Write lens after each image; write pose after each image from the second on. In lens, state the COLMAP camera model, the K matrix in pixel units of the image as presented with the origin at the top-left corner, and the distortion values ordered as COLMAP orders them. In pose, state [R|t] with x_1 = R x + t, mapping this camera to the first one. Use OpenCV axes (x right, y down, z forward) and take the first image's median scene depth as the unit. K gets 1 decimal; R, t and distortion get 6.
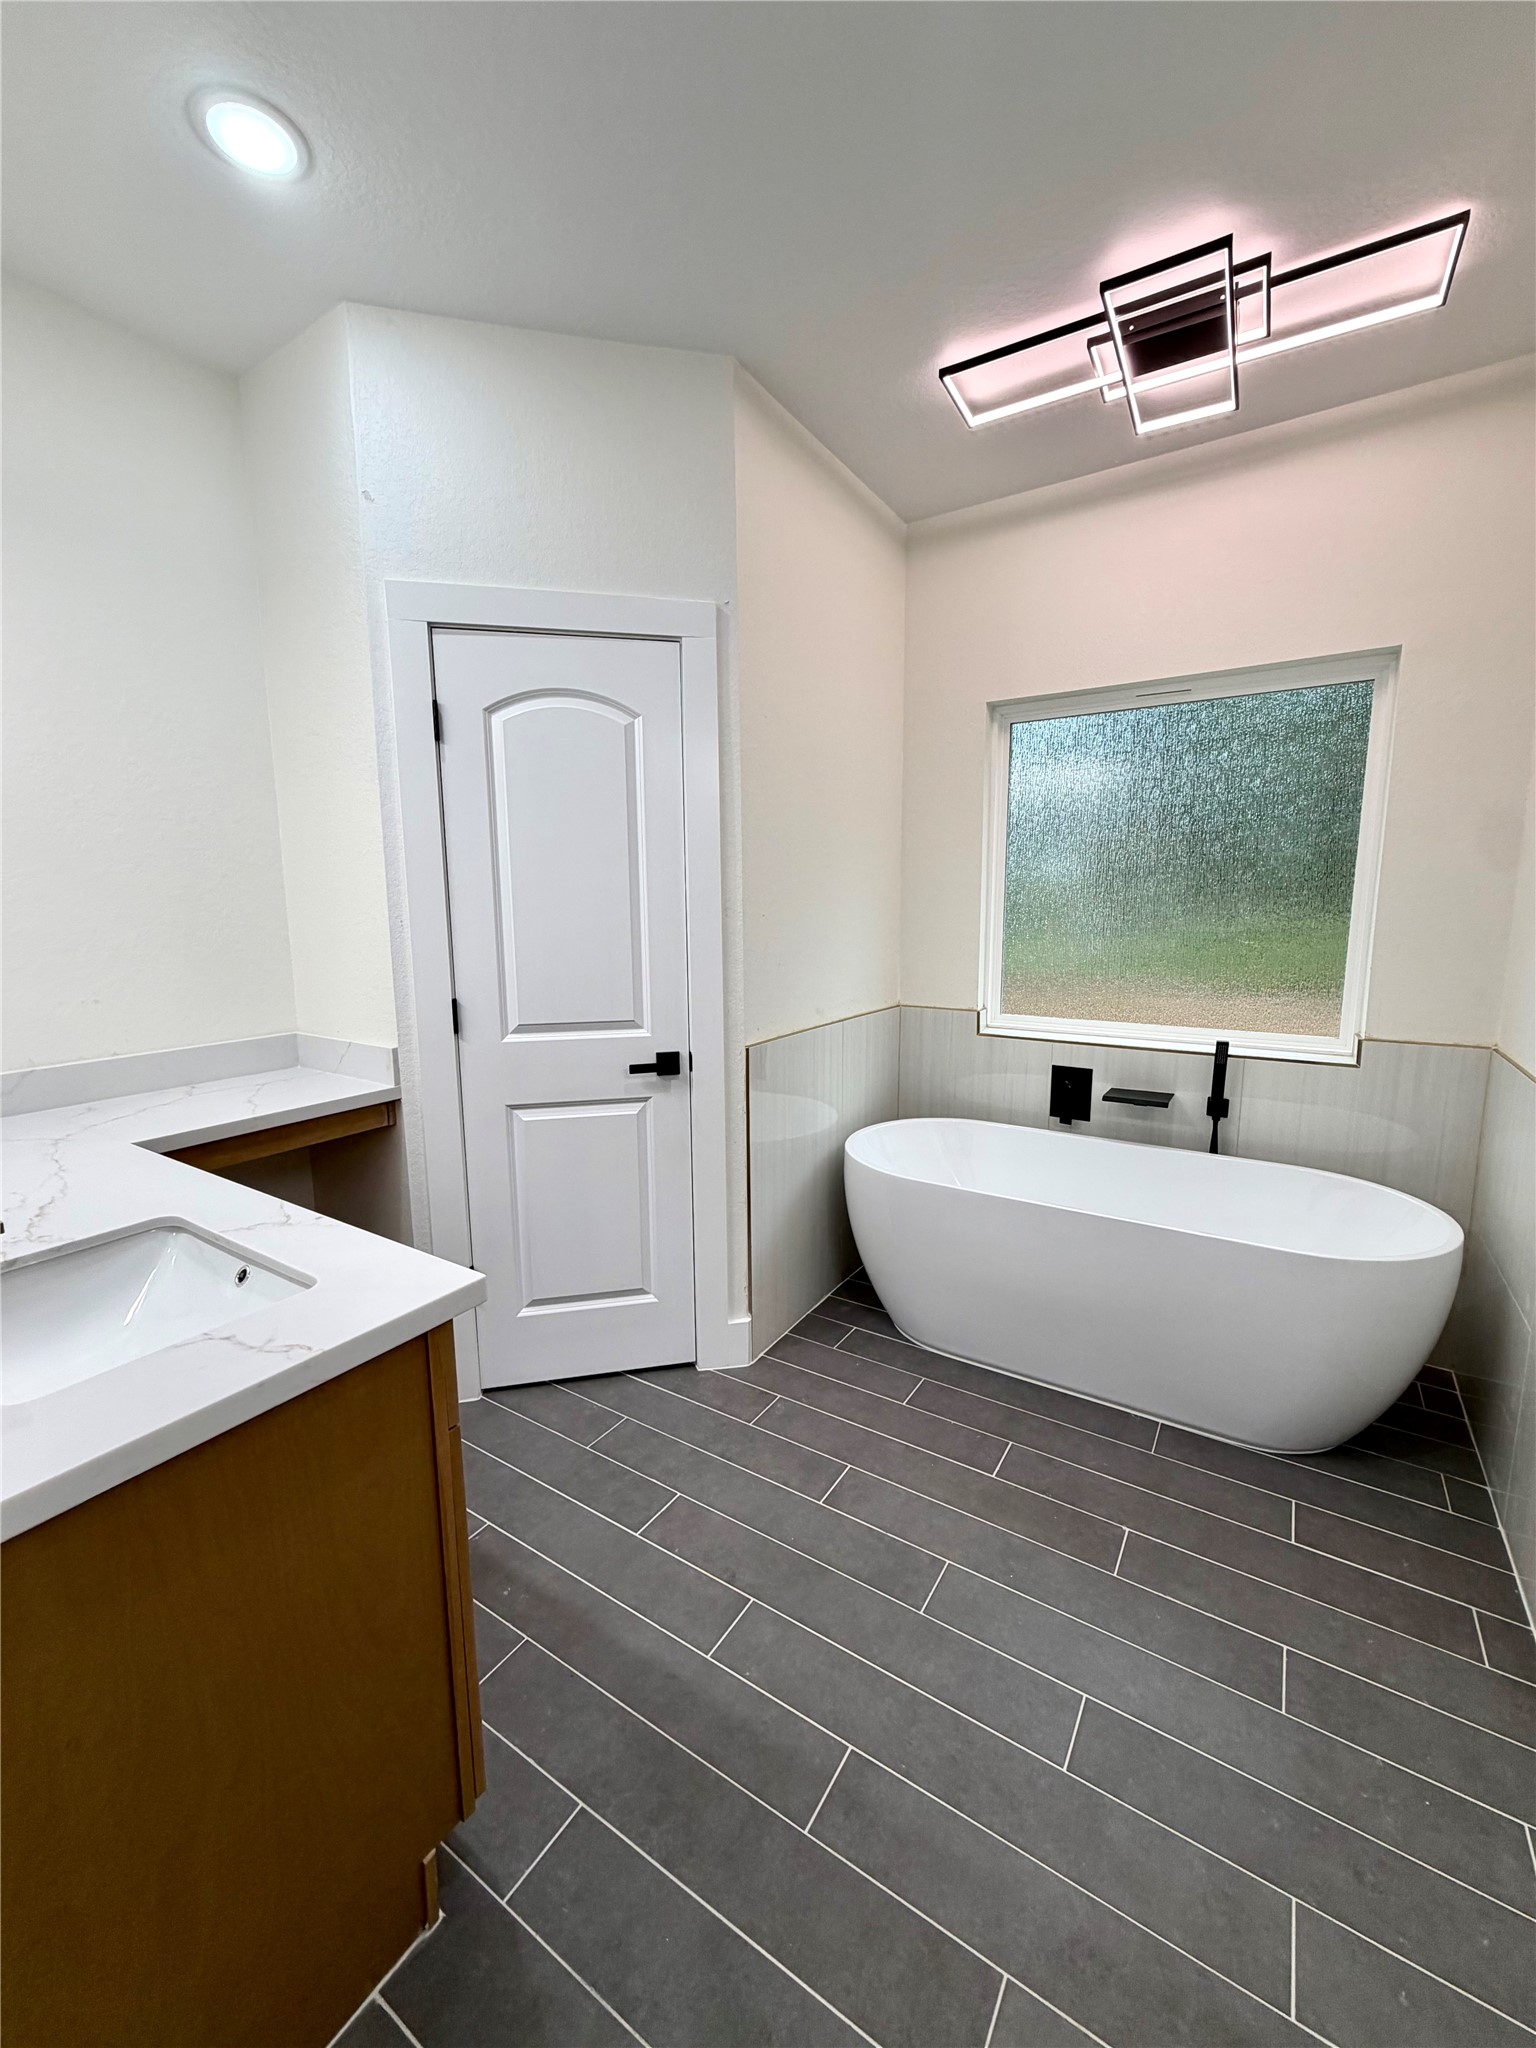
lens RADIAL K [[818.6, 0, 768.3], [0, 818.6, 1025.5], [0, 0, 1]] dist [-0.000181, 0.000120]
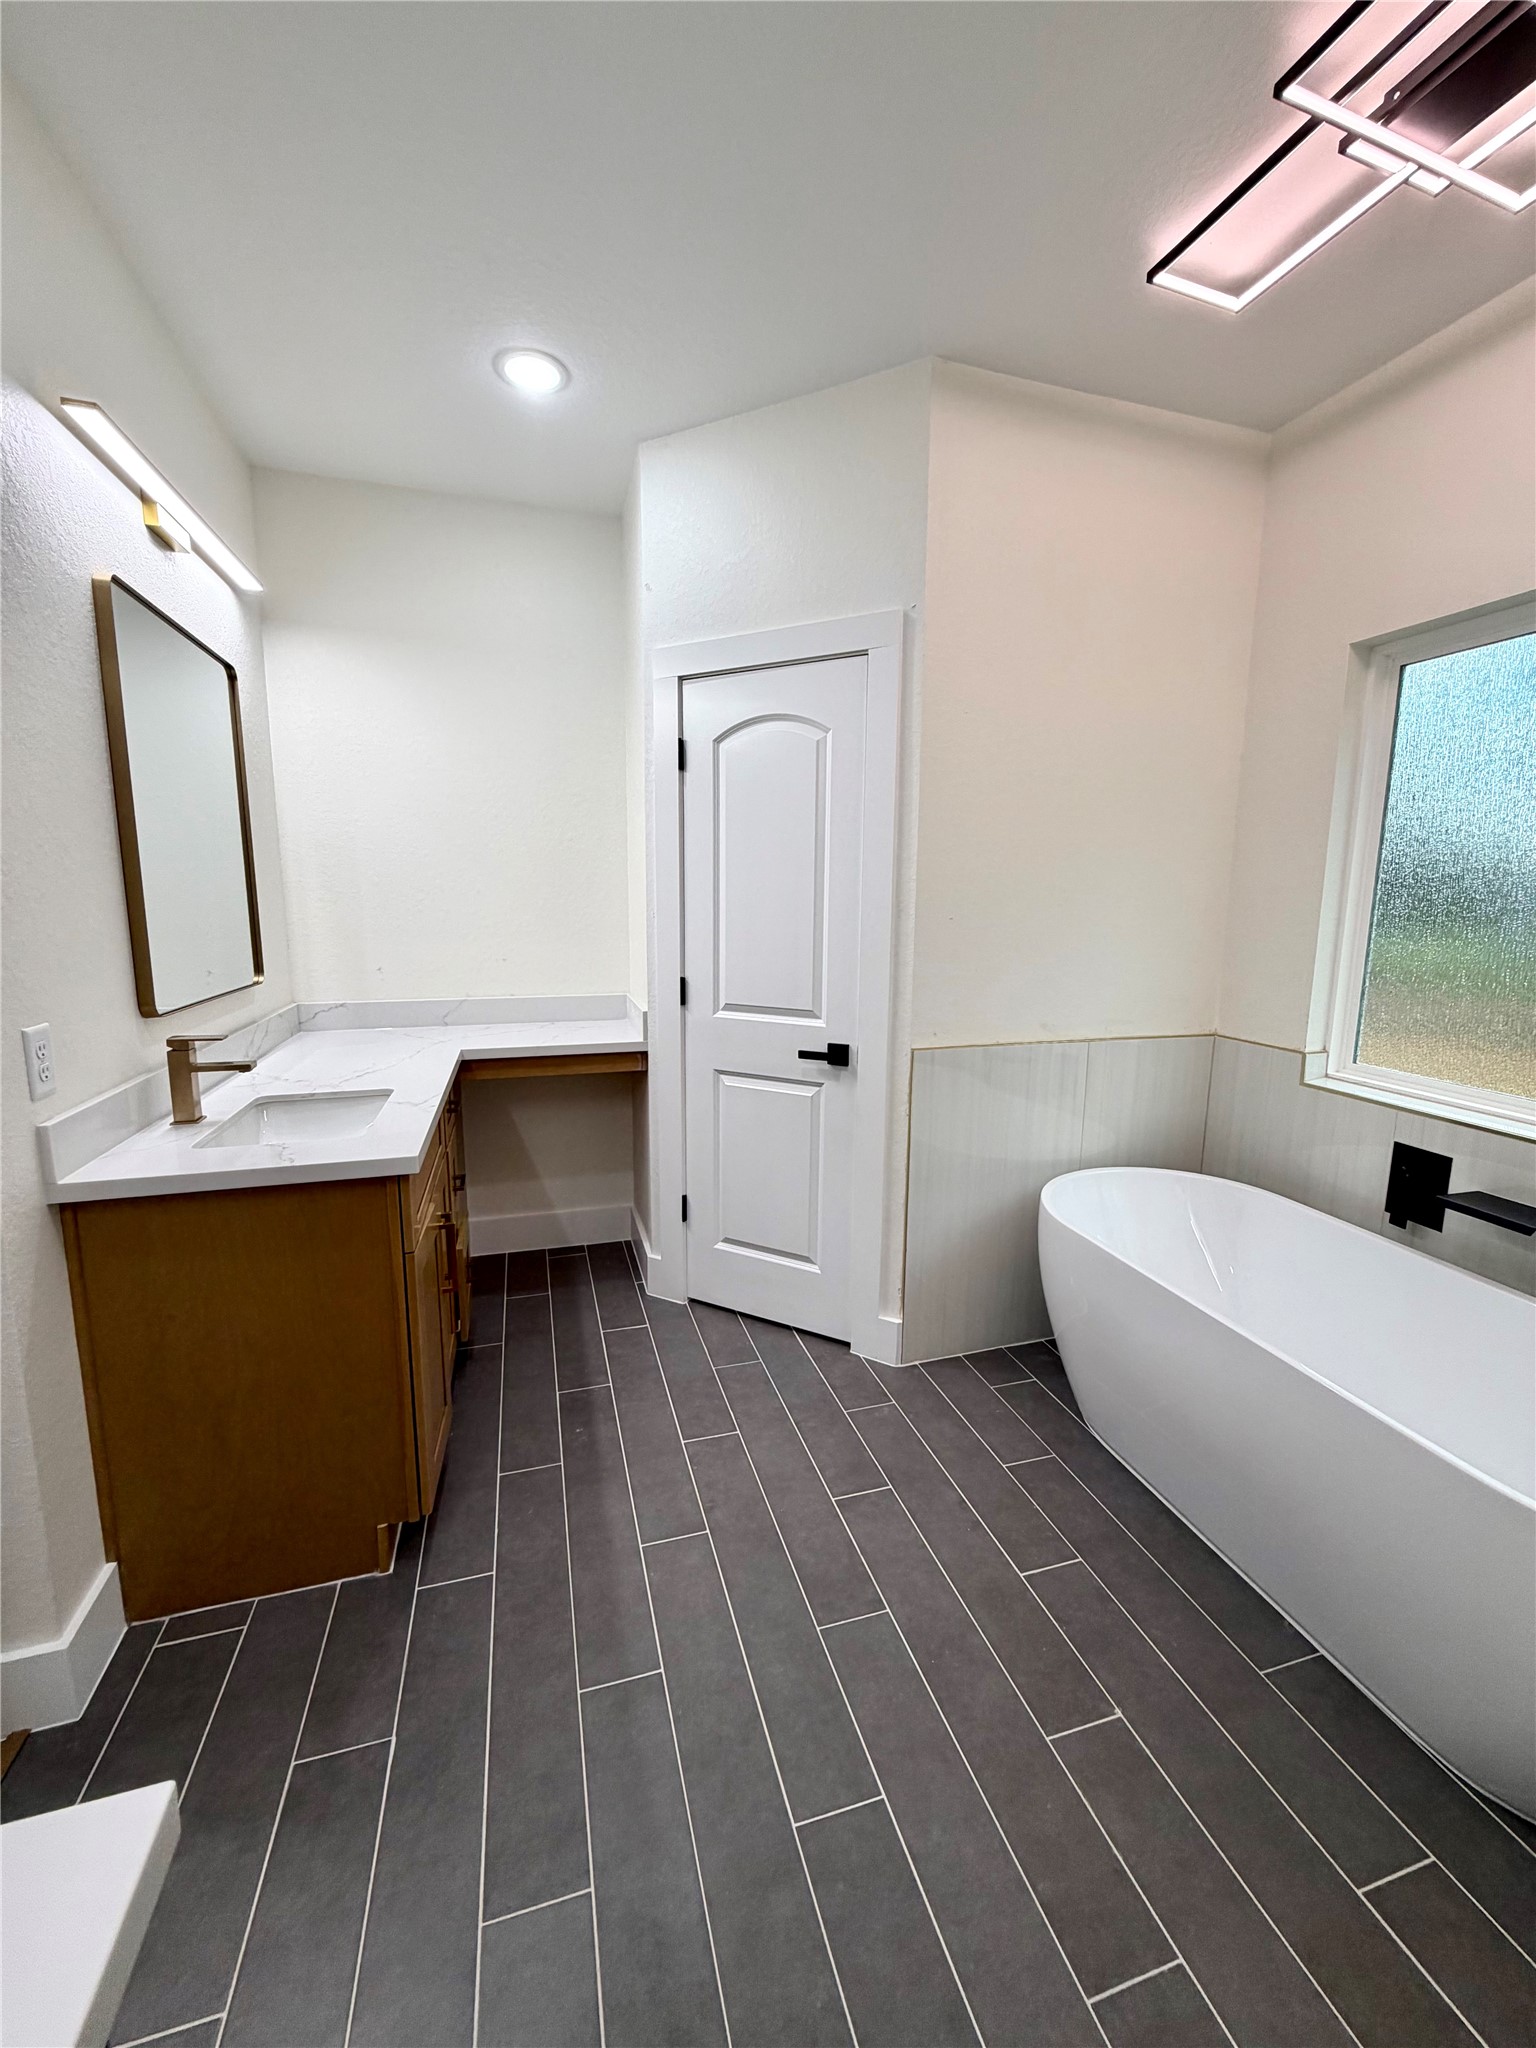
lens RADIAL K [[818.6, 0, 766.5], [0, 818.6, 1025.0], [0, 0, 1]] dist [-0.000181, 0.000120]
pose [[0.757614, 0.117004, -0.642130, 0.499355], [-0.113208, 0.992446, 0.047267, -0.032248], [0.642810, 0.036884, 0.765137, 0.129536]]
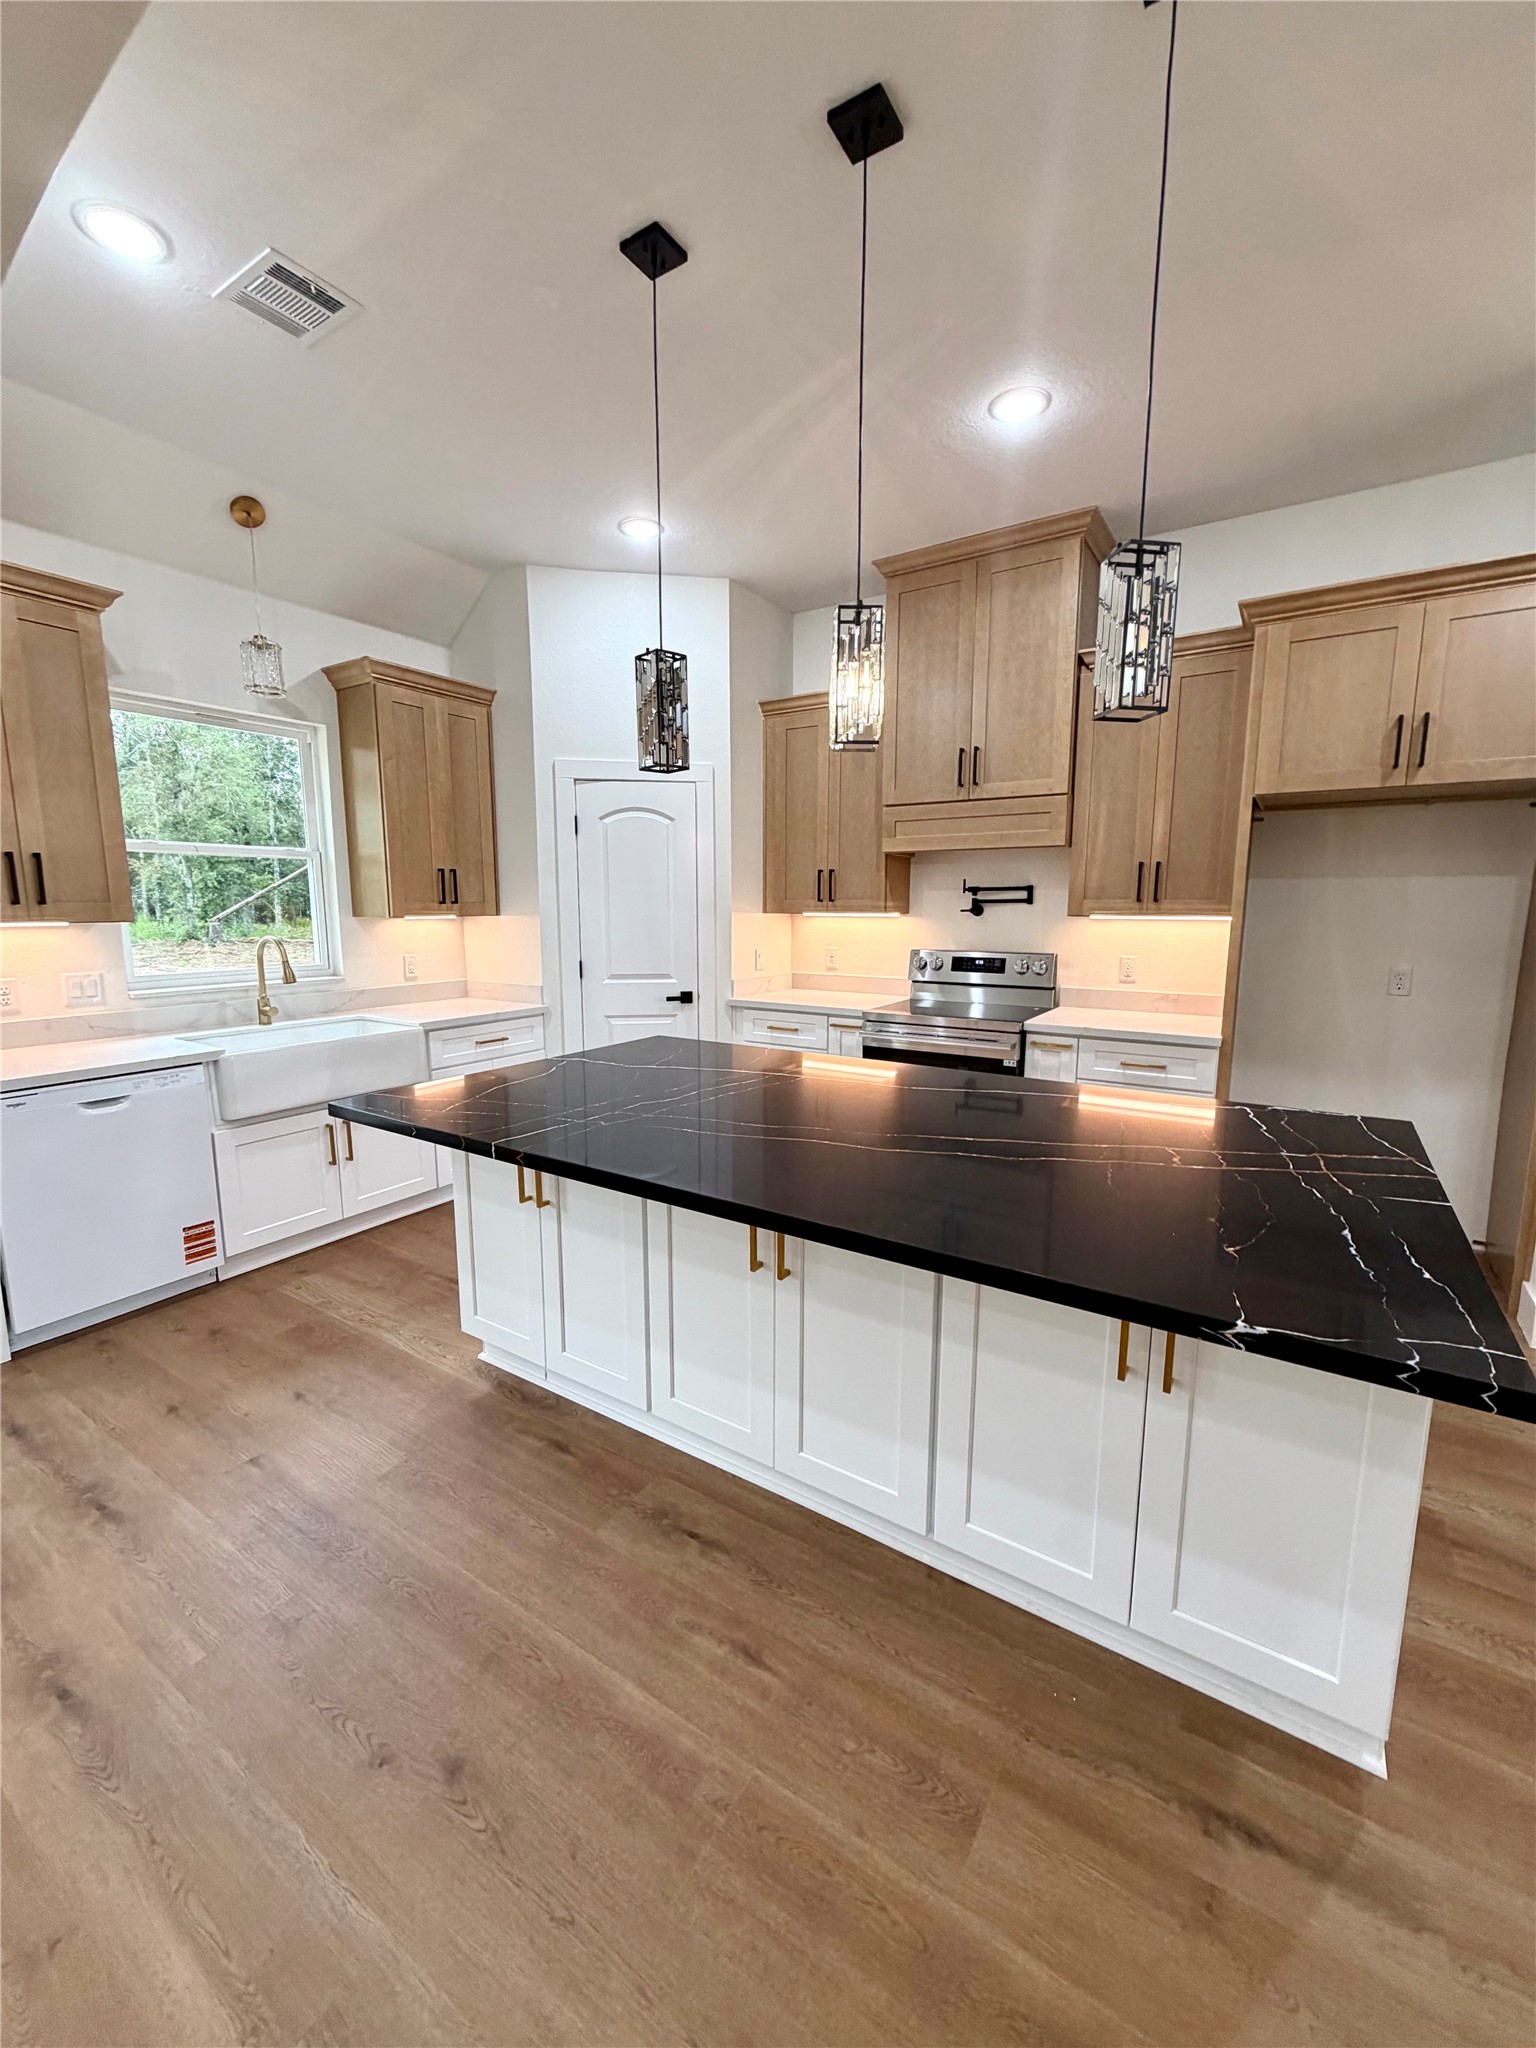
lens RADIAL K [[818.6, 0, 770.7], [0, 818.6, 1026.0], [0, 0, 1]] dist [-0.000181, 0.000120]
pose [[0.999744, 0.017052, -0.014840, 0.111248], [-0.017038, 0.999854, 0.001027, 0.113444], [0.014856, -0.000774, 0.999889, -0.968753]]
